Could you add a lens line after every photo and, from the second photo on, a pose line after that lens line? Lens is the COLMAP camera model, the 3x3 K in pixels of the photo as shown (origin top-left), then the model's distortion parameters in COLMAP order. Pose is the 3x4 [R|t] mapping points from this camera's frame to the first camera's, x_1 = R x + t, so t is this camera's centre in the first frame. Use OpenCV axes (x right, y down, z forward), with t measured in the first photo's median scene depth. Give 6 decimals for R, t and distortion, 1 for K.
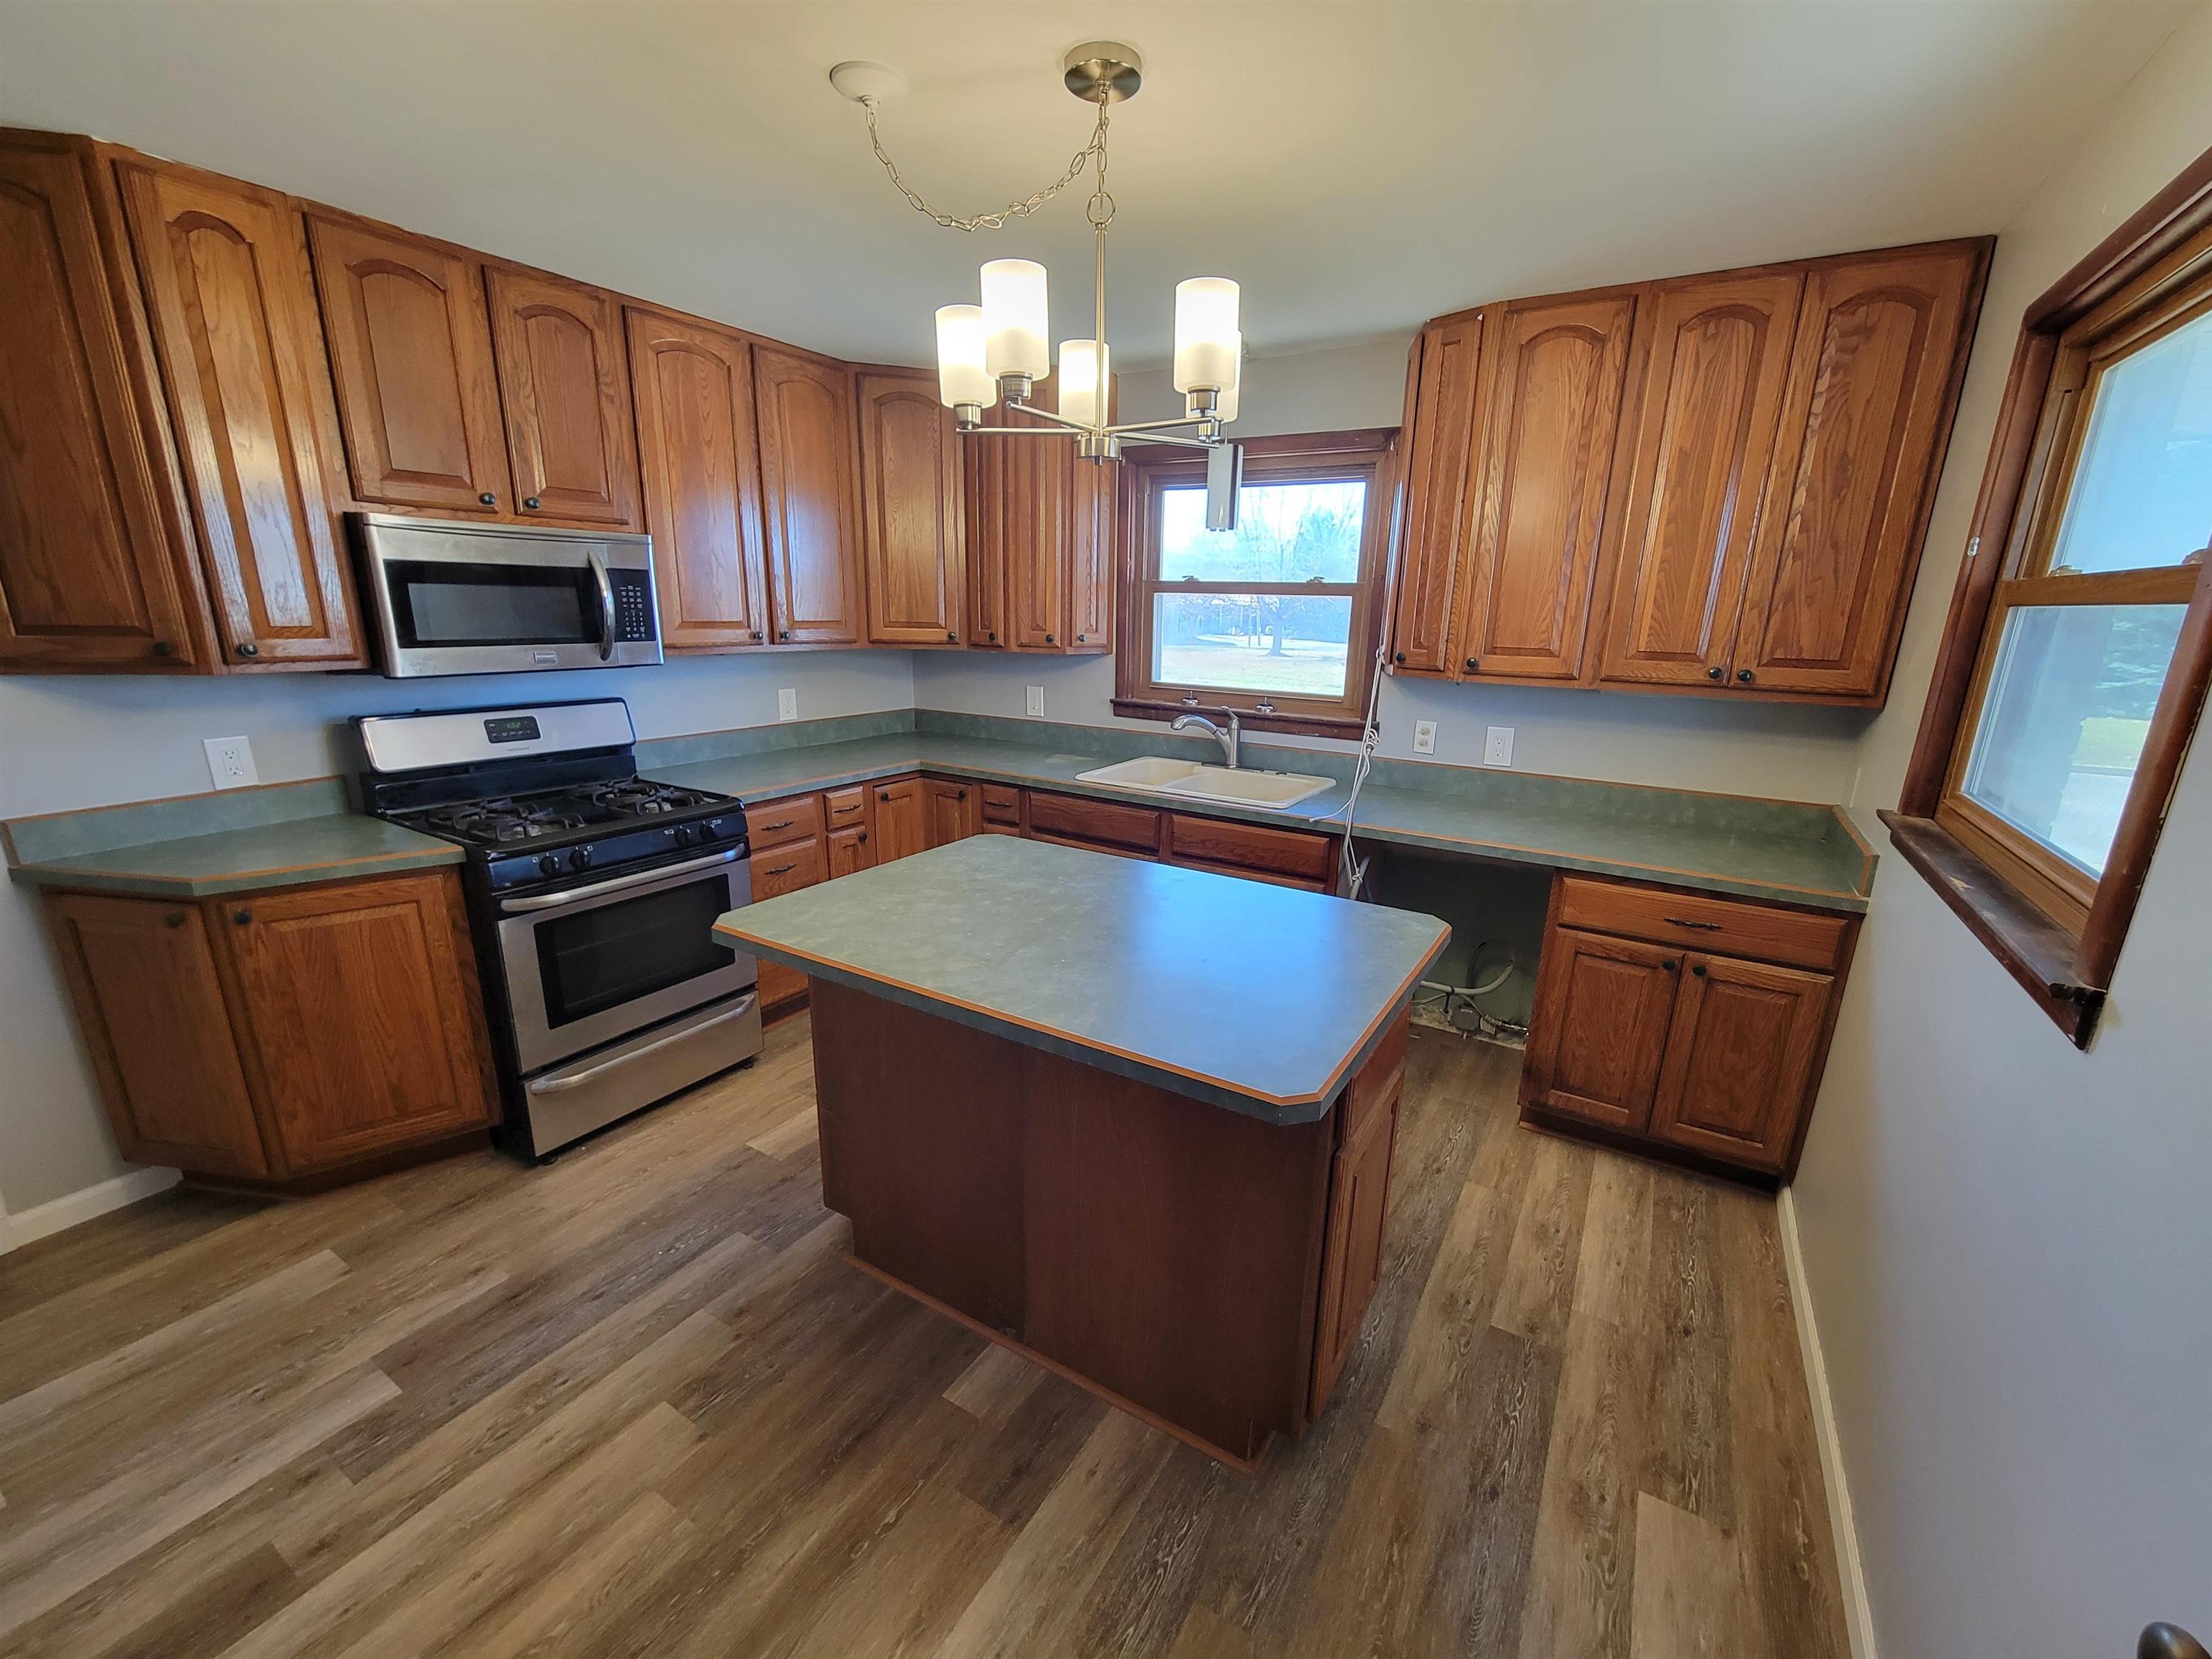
lens RADIAL K [[904.5, 0, 1123.1], [0, 904.5, 844.6], [0, 0, 1]] dist [-0.000984, -0.000552]
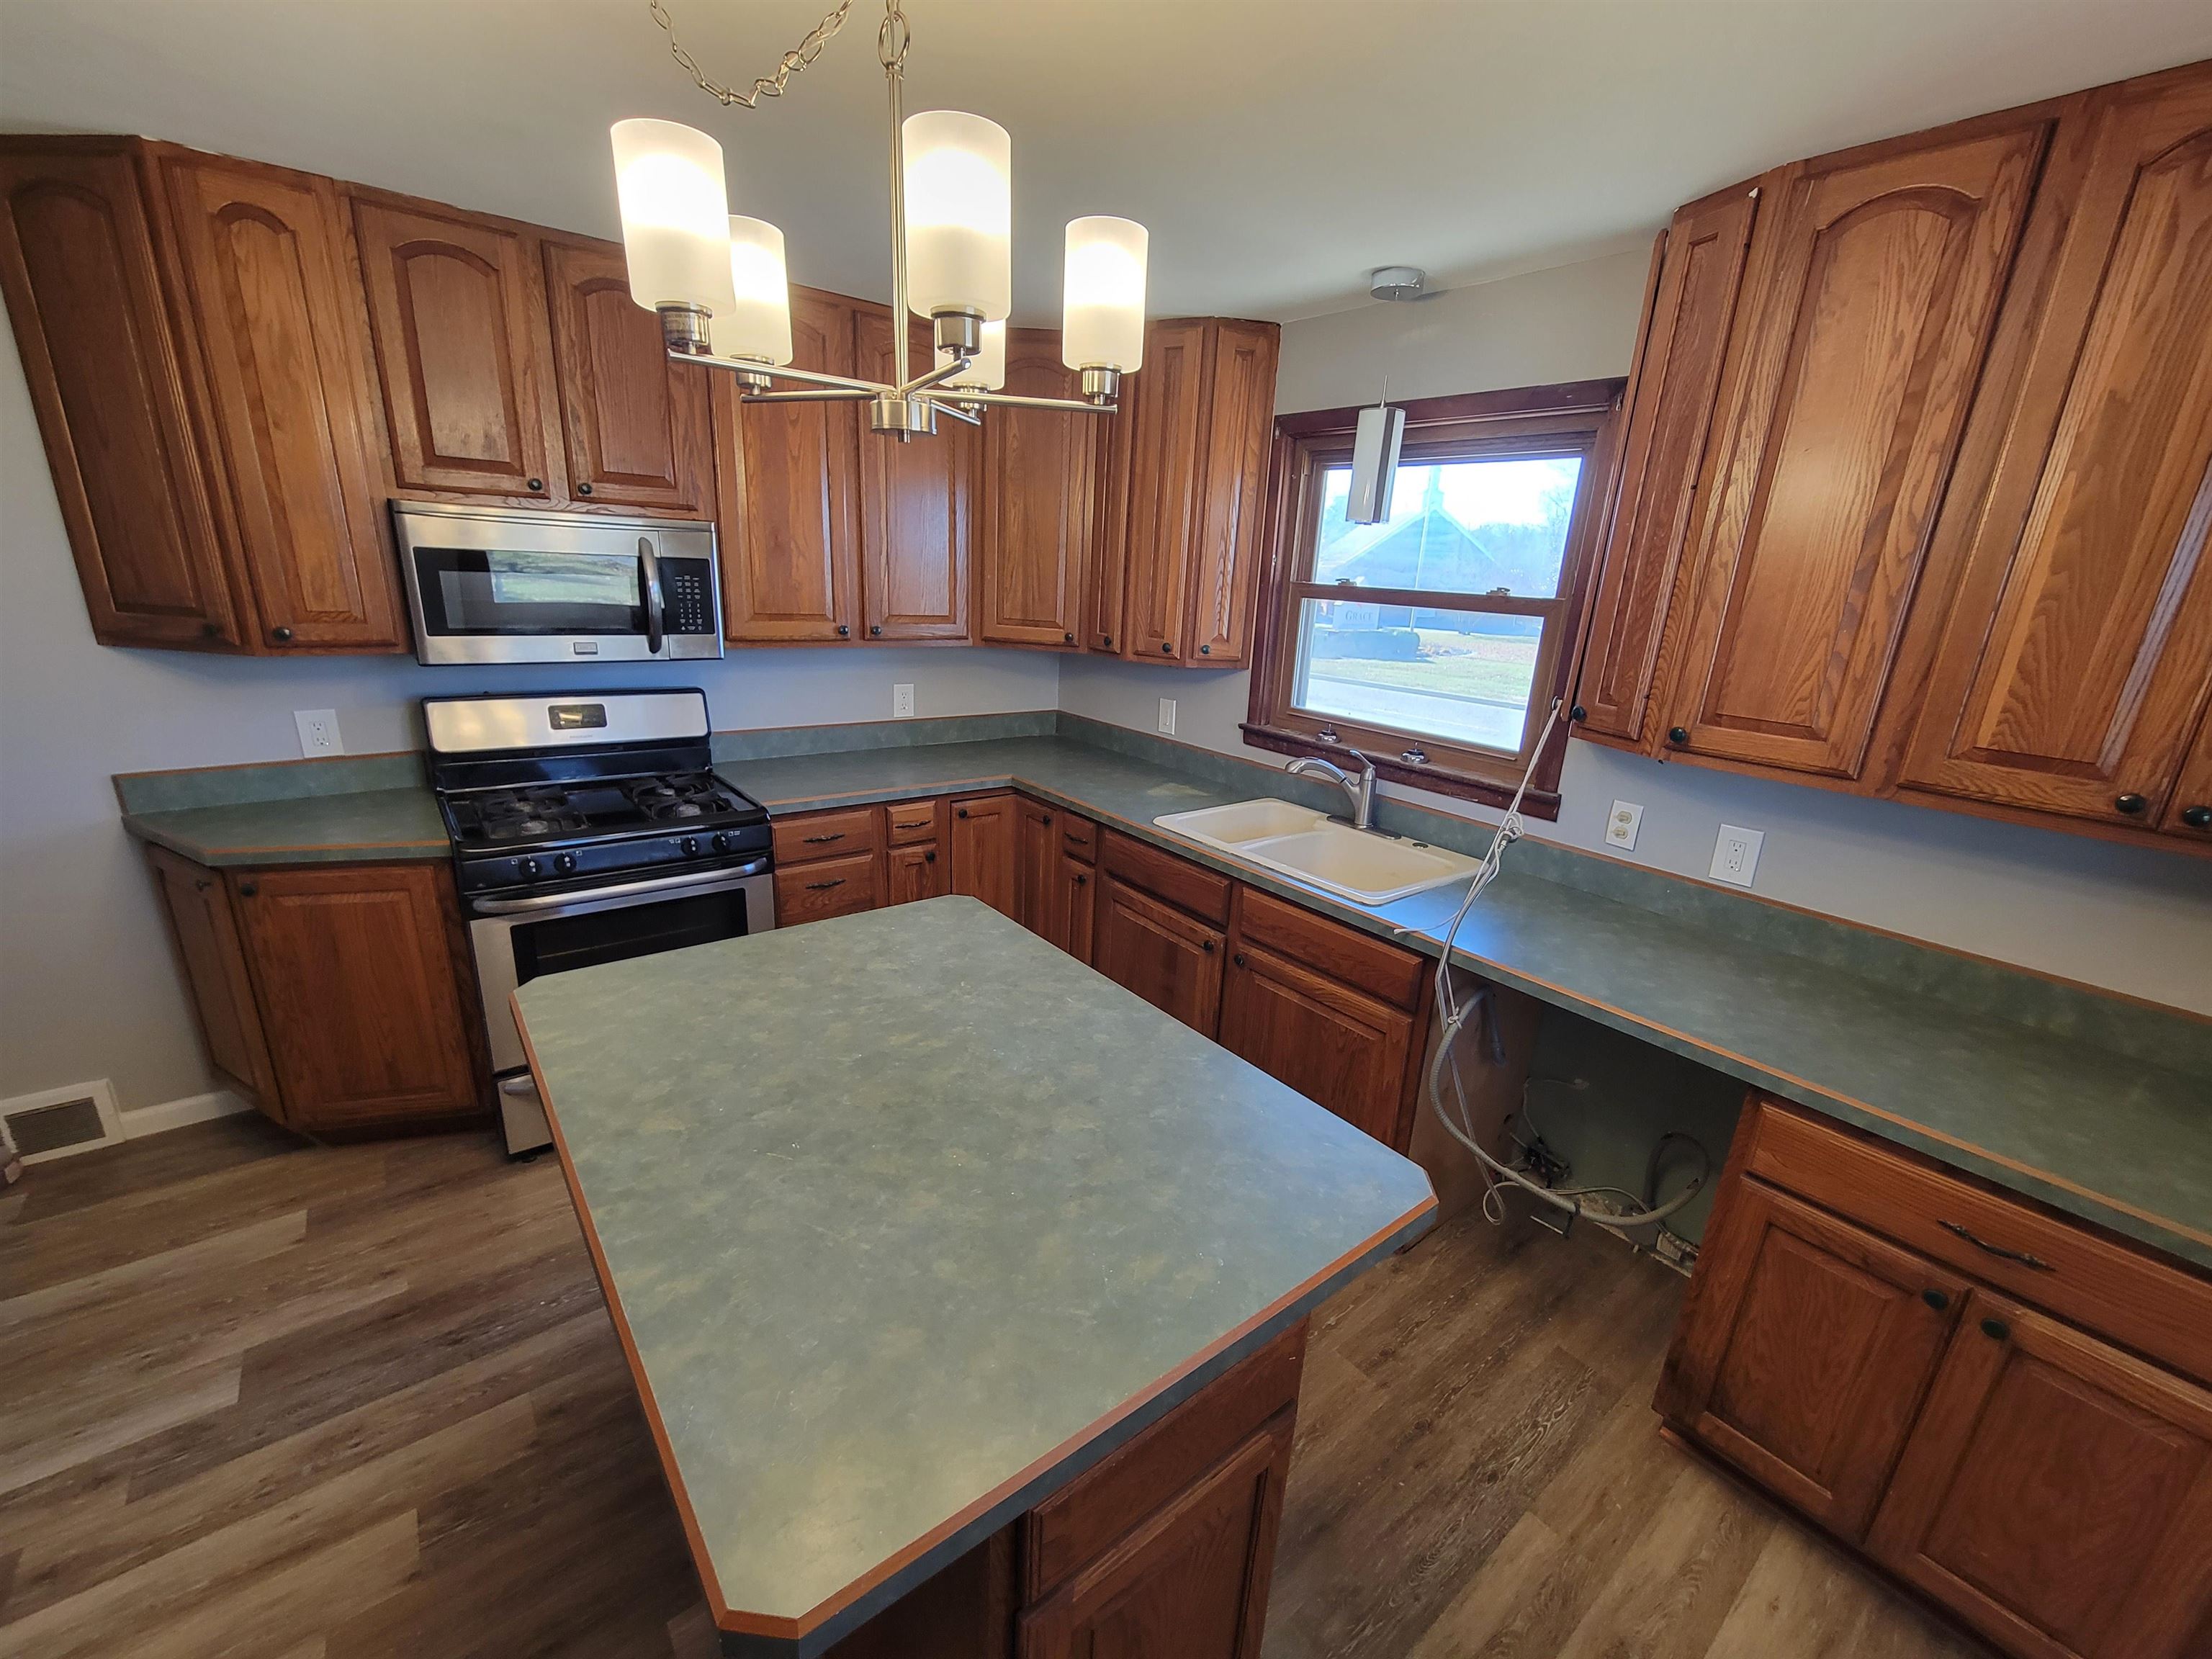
lens RADIAL K [[904.5, 0, 1123.1], [0, 904.5, 844.6], [0, 0, 1]] dist [-0.000984, -0.000552]
pose [[0.939241, 0.127153, -0.318838, 0.246014], [-0.119478, 0.991879, 0.043600, -0.110968], [0.321793, -0.002857, 0.946806, 0.267912]]
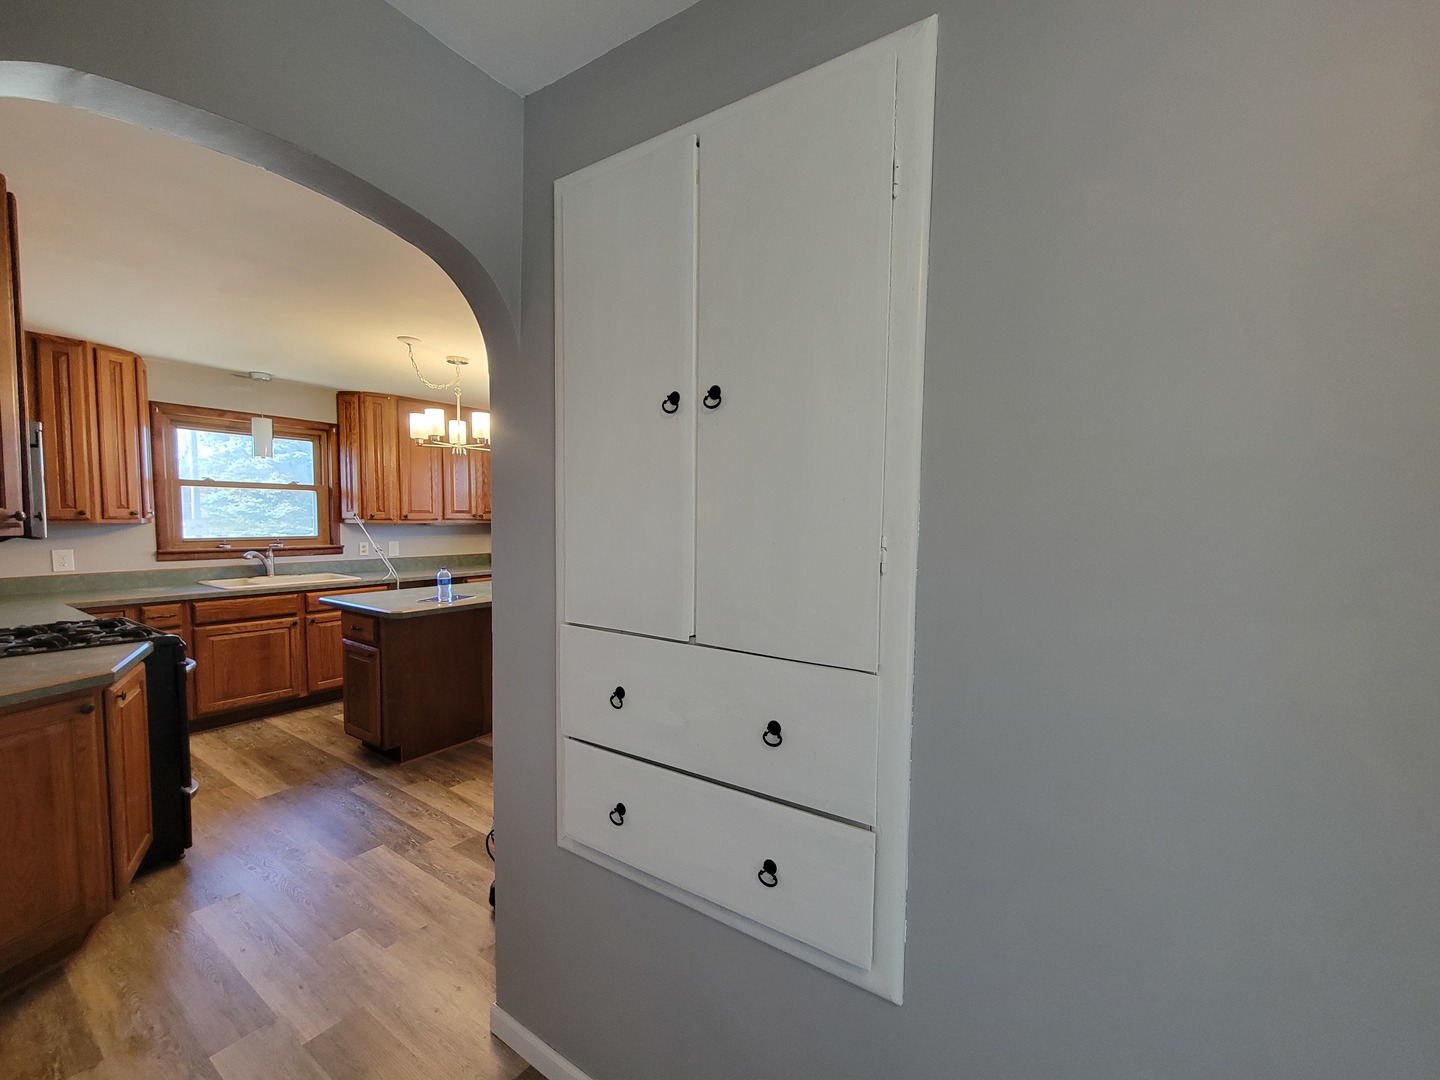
lens RADIAL K [[588.8, 0, 731.1], [0, 588.8, 549.8], [0, 0, 1]] dist [-0.000984, -0.000552]
pose [[0.040766, -0.079925, 0.995967, -1.487443], [0.249847, 0.965945, 0.067289, 0.027586], [-0.967427, 0.246096, 0.059347, -0.043423]]
